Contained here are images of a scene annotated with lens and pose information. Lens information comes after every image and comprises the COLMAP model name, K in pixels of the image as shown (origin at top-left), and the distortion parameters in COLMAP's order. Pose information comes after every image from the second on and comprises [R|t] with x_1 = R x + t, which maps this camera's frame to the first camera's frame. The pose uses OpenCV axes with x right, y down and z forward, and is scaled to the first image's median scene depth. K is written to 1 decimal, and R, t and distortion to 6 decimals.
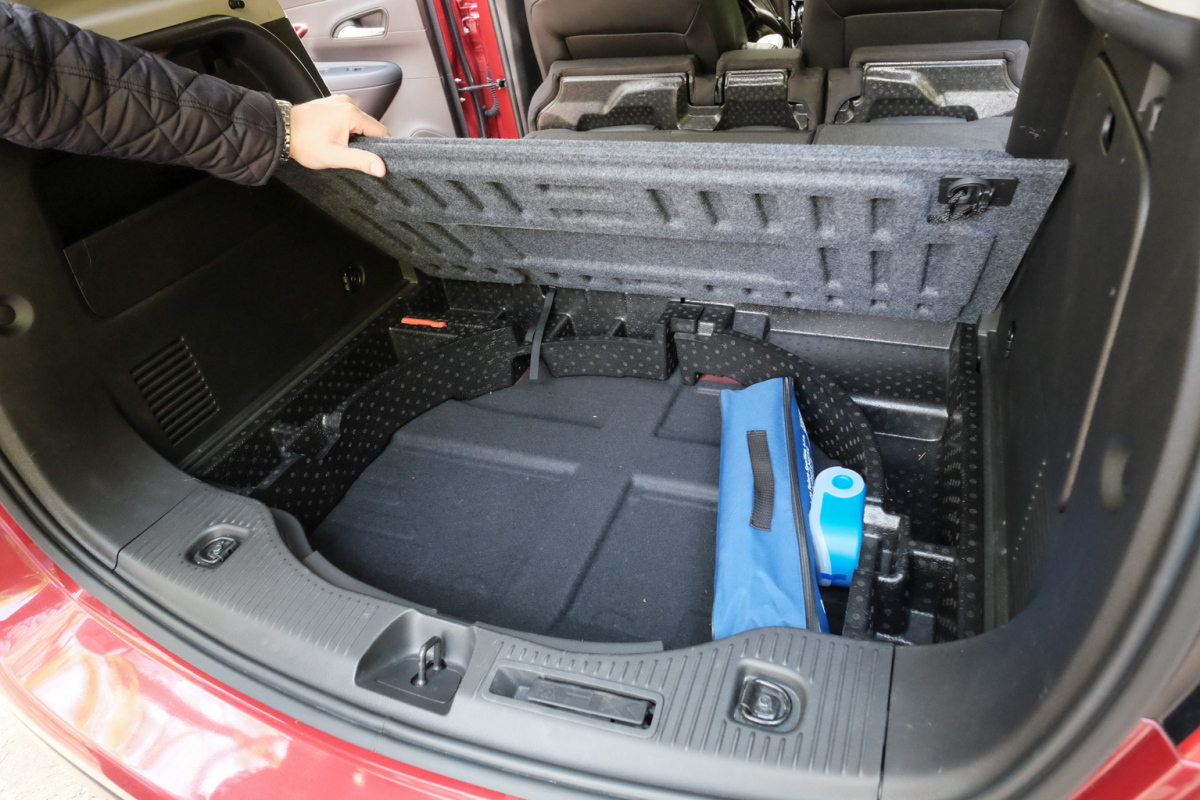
lens RADIAL K [[746.9, 0, 600.0], [0, 746.9, 400.0], [0, 0, 1]] dist [0.002949, -0.000117]
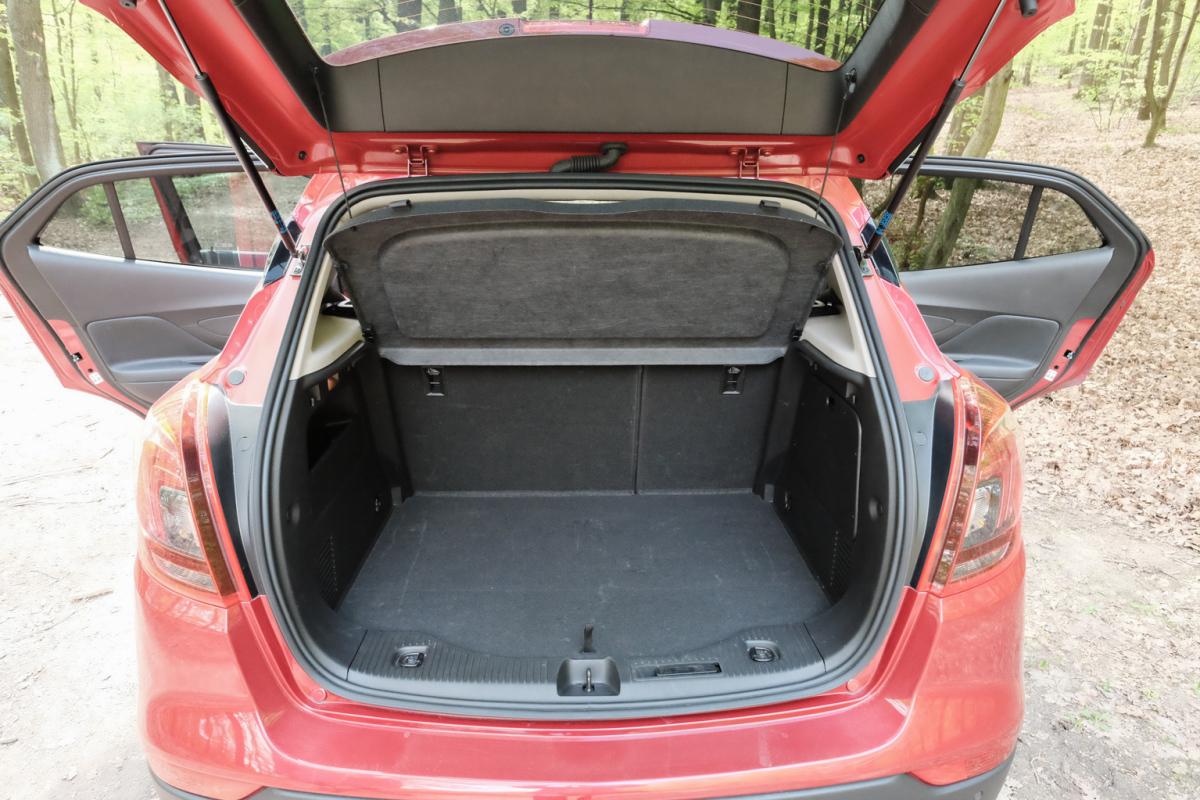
lens RADIAL K [[746.9, 0, 600.0], [0, 746.9, 400.0], [0, 0, 1]] dist [0.002949, -0.000117]
pose [[0.912421, -0.006408, 0.409202, -0.396398], [0.145435, 0.939690, -0.309568, 0.116081], [-0.382539, 0.341969, 0.858325, -0.337583]]
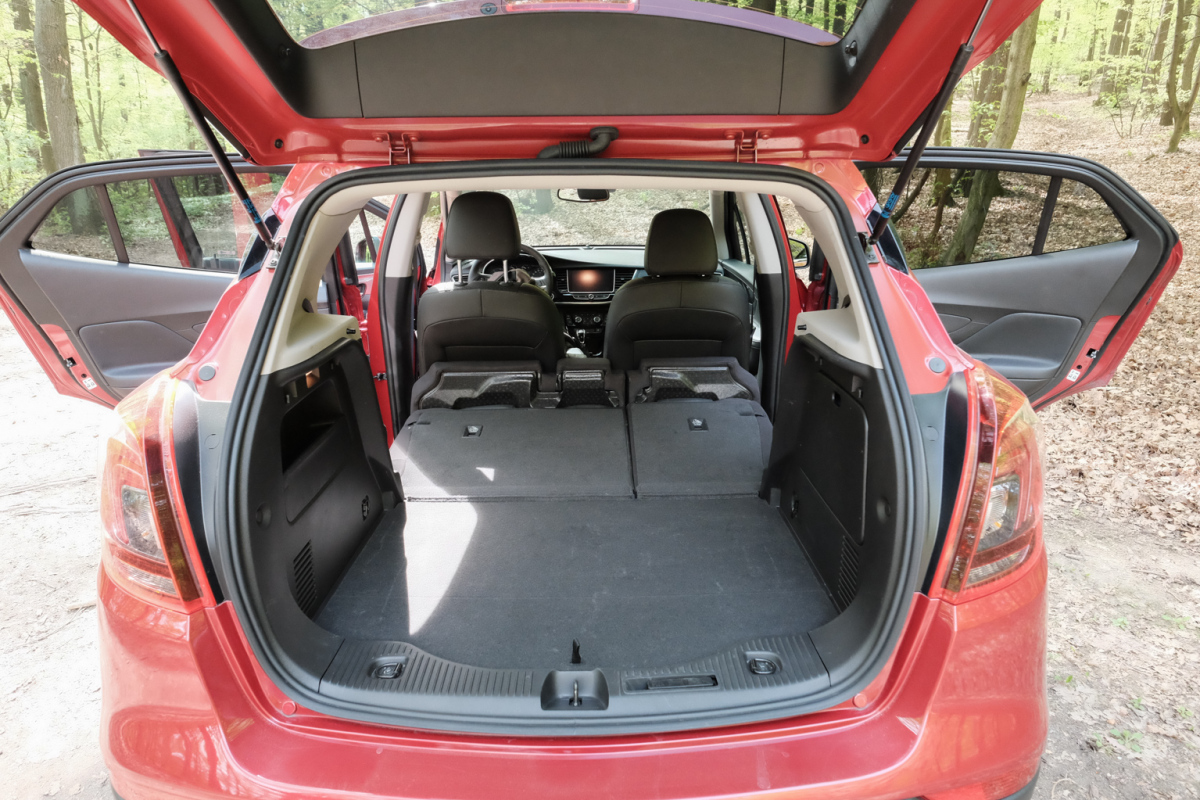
lens RADIAL K [[747.7, 0, 598.5], [0, 747.7, 402.9], [0, 0, 1]] dist [-0.002127, 0.001794]
pose [[0.922376, -0.004318, 0.386269, -0.351484], [0.141482, 0.934233, -0.327403, 0.124529], [-0.359452, 0.356638, 0.862325, -0.303665]]
